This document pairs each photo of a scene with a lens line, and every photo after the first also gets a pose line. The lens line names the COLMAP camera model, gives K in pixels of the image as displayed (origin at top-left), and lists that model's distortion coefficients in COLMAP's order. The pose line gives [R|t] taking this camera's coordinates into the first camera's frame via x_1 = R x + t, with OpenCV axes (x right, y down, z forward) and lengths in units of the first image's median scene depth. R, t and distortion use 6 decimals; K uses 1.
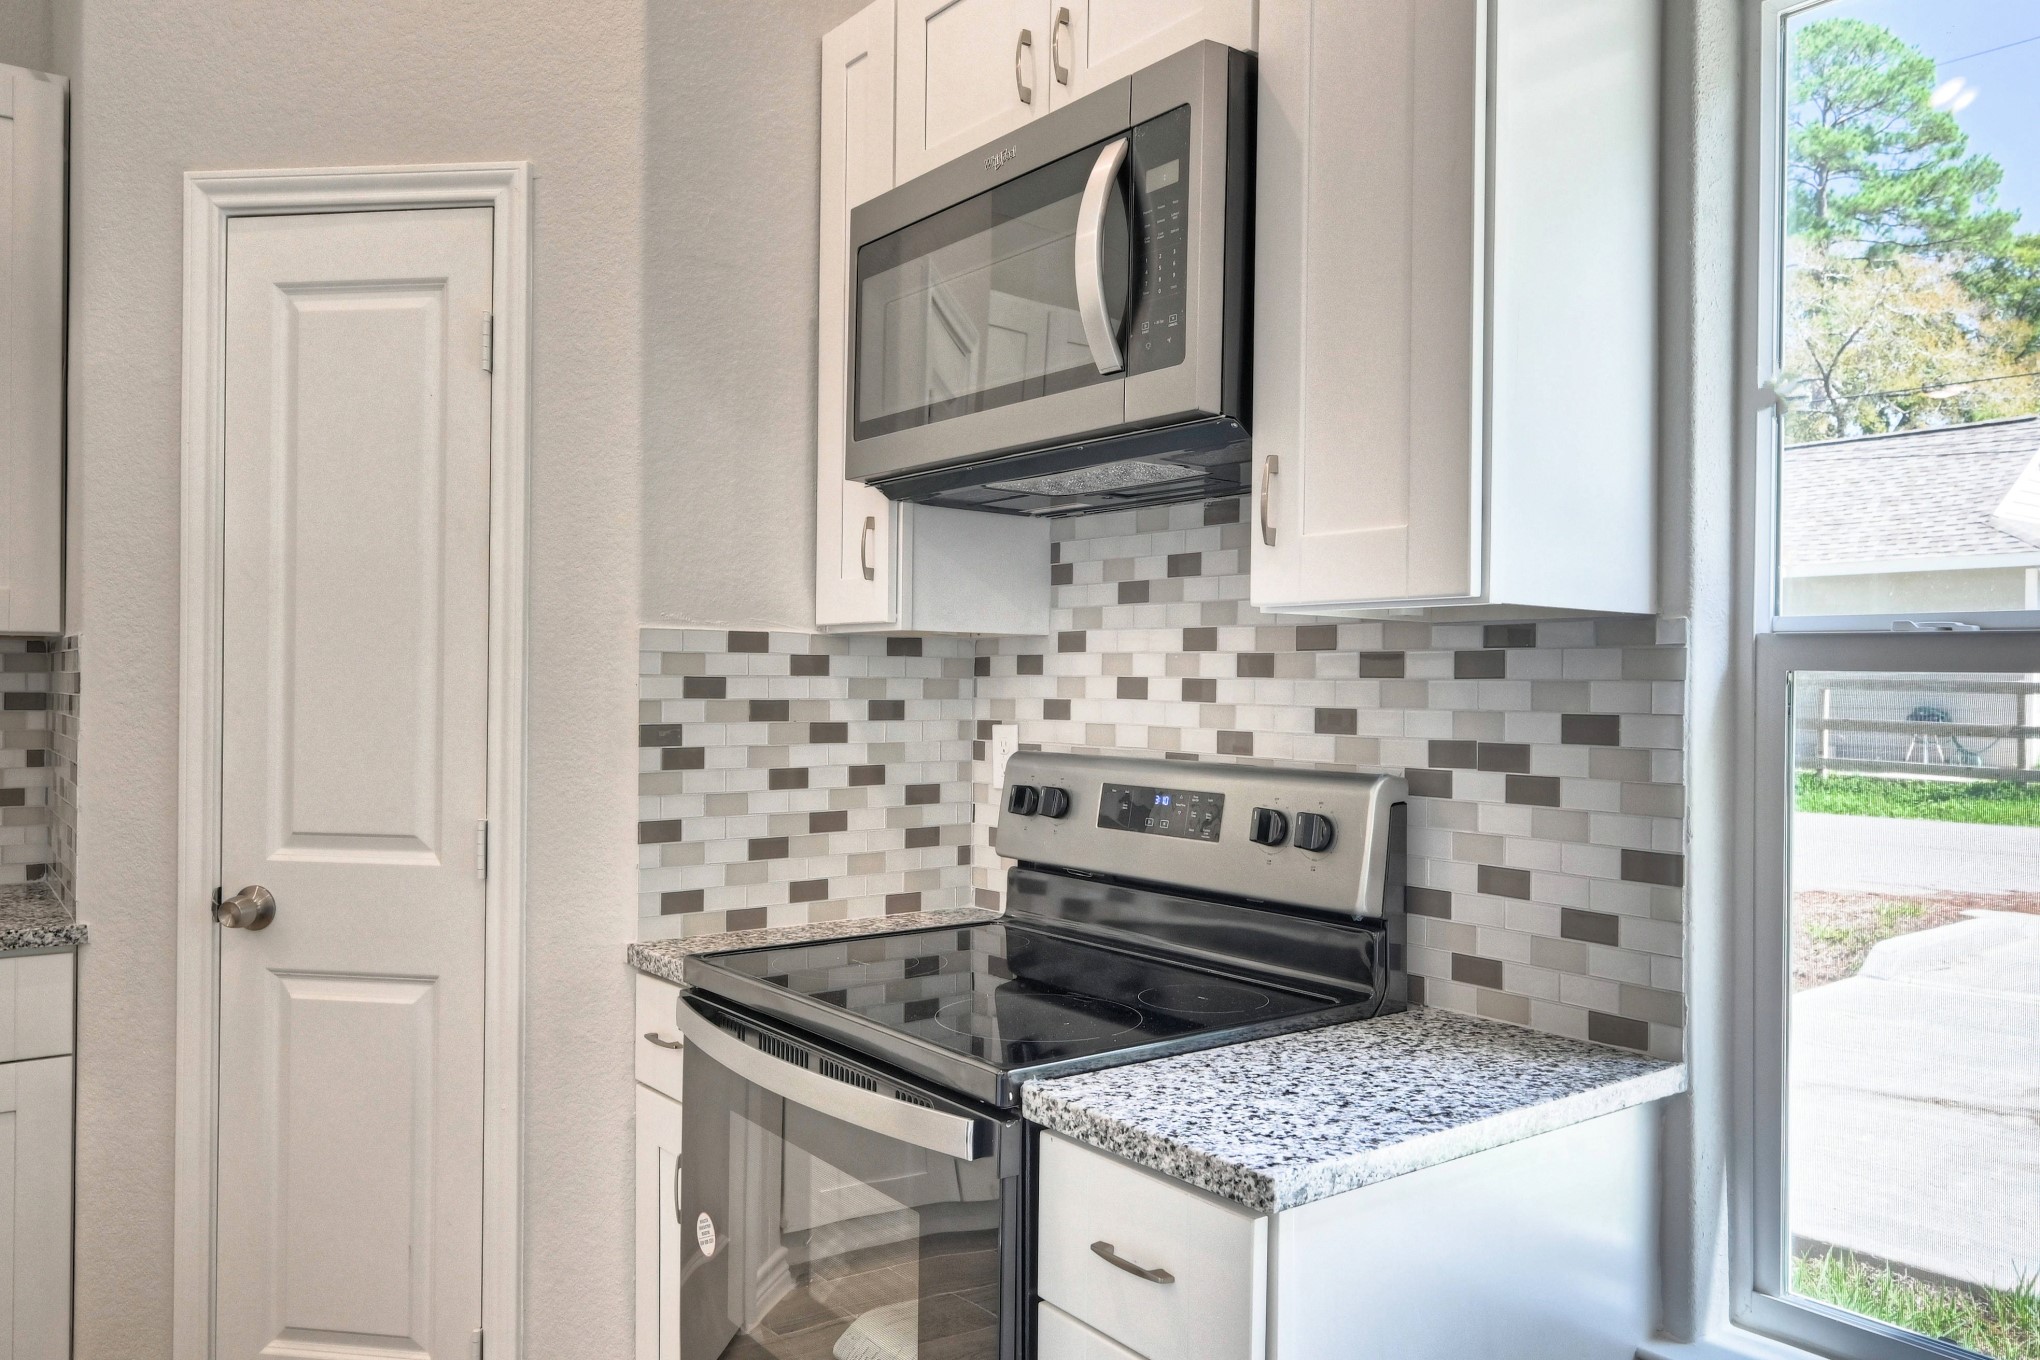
lens RADIAL K [[1471.7, 0, 1017.5], [0, 1471.7, 679.5], [0, 0, 1]] dist [-0.003418, -0.000050]
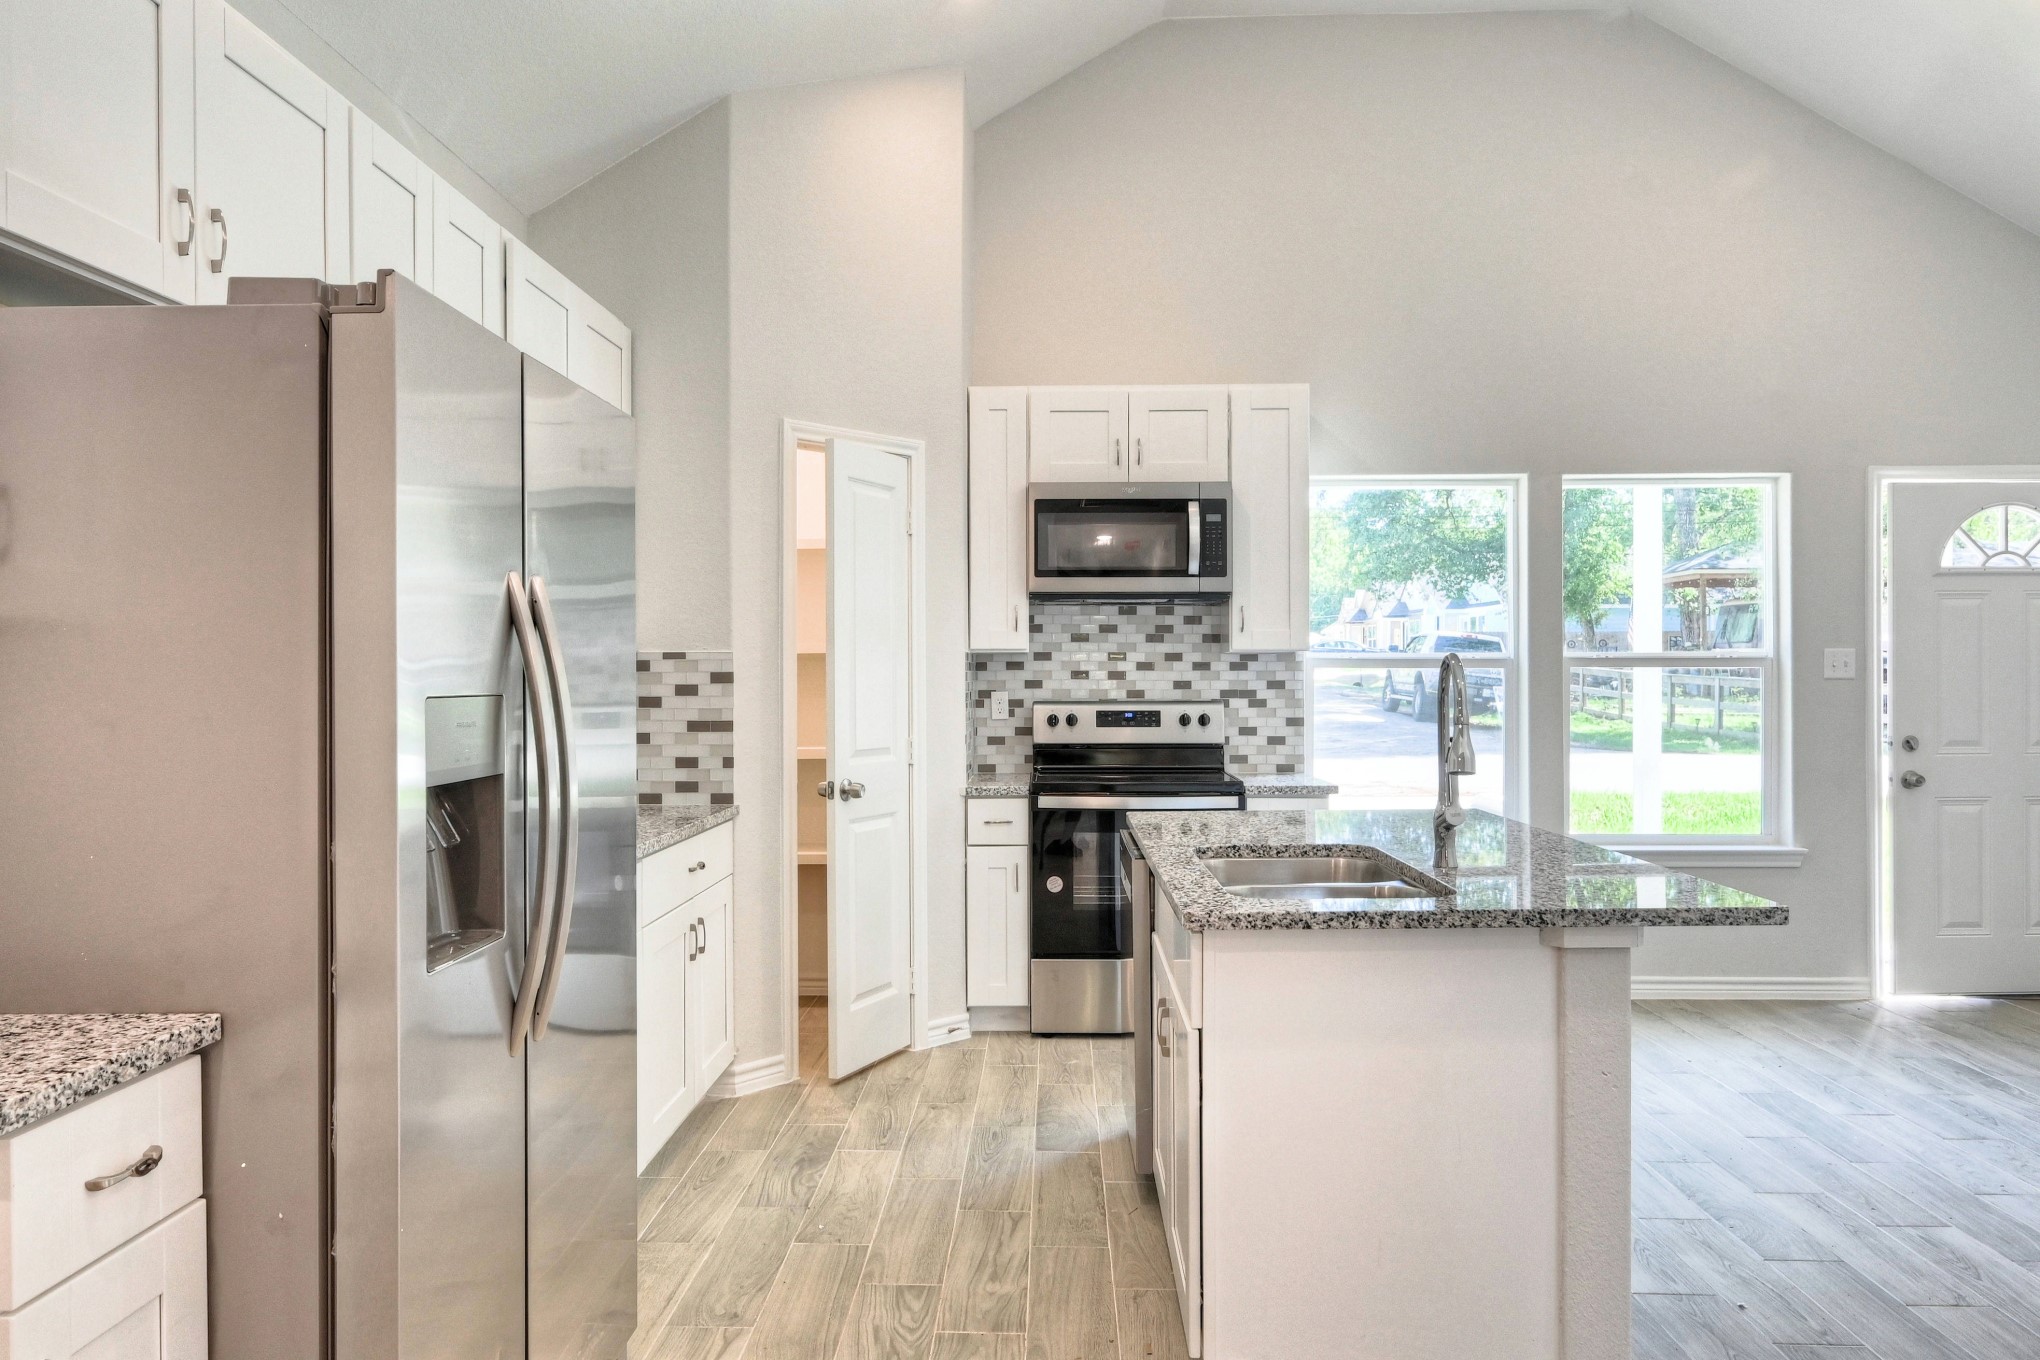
lens RADIAL K [[1332.4, 0, 1020.8], [0, 1332.4, 677.5], [0, 0, 1]] dist [0.000199, -0.000004]
pose [[0.614708, -0.015090, 0.788610, -2.022306], [0.005260, 0.999873, 0.015033, -0.028095], [-0.788737, -0.005093, 0.614710, -0.389300]]
